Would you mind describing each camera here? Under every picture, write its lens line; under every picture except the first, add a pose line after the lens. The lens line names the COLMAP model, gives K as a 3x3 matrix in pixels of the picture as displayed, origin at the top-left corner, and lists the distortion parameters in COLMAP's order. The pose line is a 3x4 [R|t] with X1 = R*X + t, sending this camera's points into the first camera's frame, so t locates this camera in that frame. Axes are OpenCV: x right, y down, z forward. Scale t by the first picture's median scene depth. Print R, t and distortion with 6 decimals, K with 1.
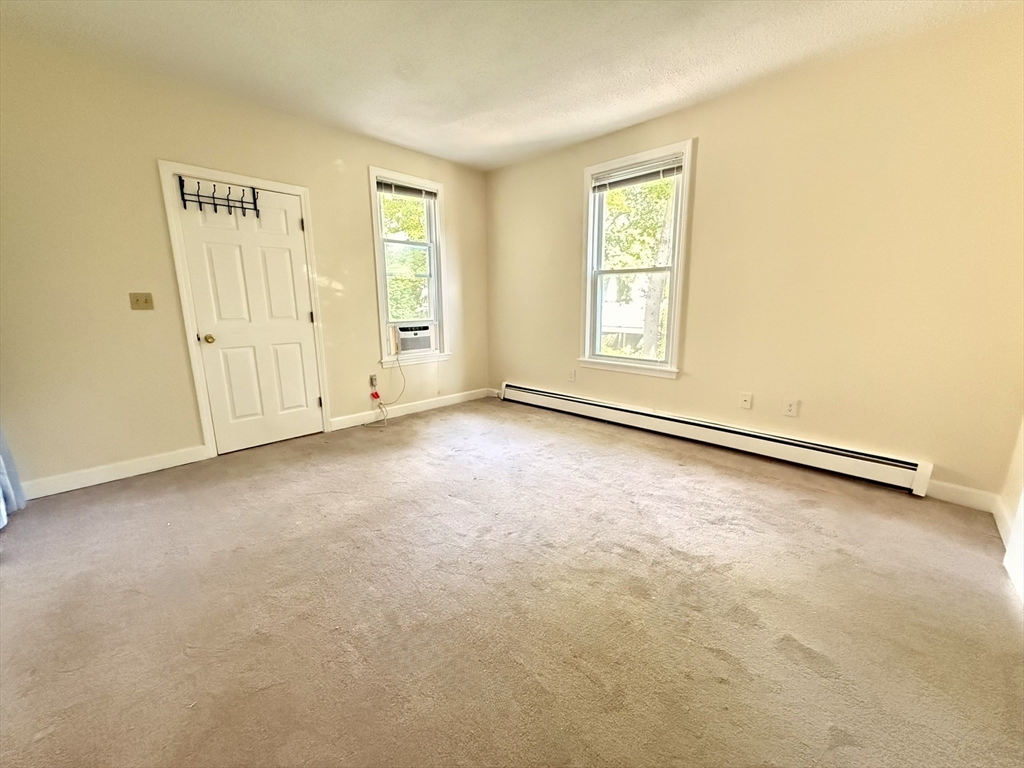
lens RADIAL K [[410.2, 0, 509.5], [0, 410.2, 383.6], [0, 0, 1]] dist [-0.000089, -0.000162]
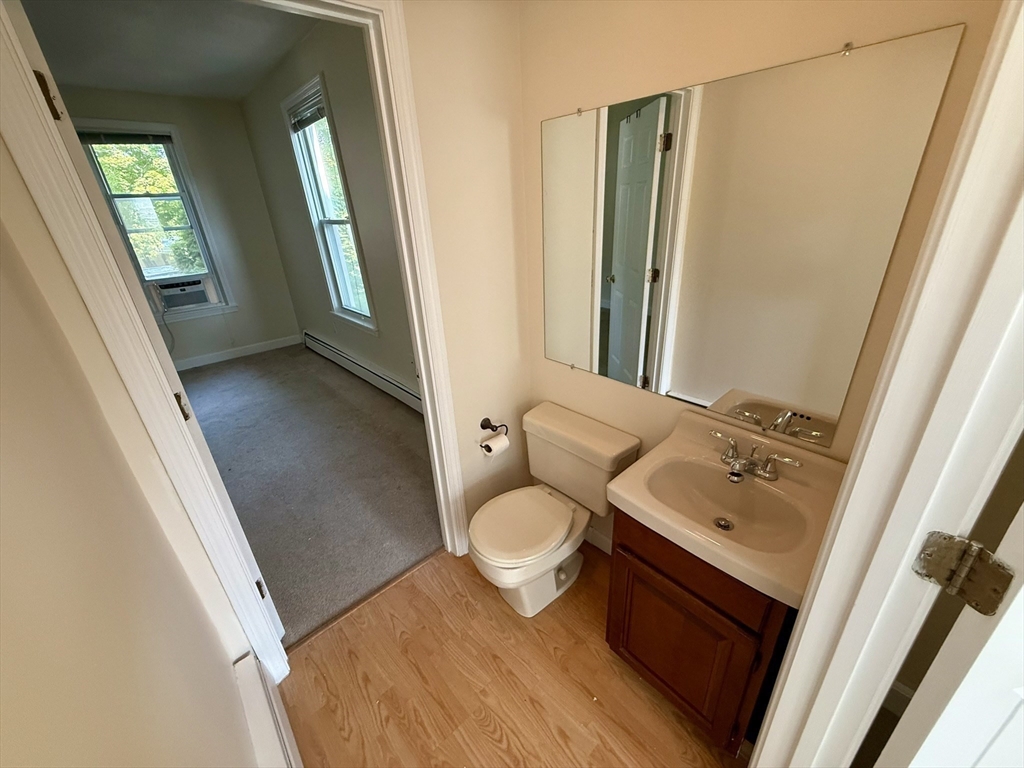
lens RADIAL K [[410.2, 0, 509.5], [0, 410.2, 383.6], [0, 0, 1]] dist [-0.000089, -0.000162]
pose [[0.995894, -0.007896, -0.090177, 0.671158], [0.027418, 0.975704, 0.217371, -0.093191], [0.086270, -0.218951, 0.971915, 0.028840]]
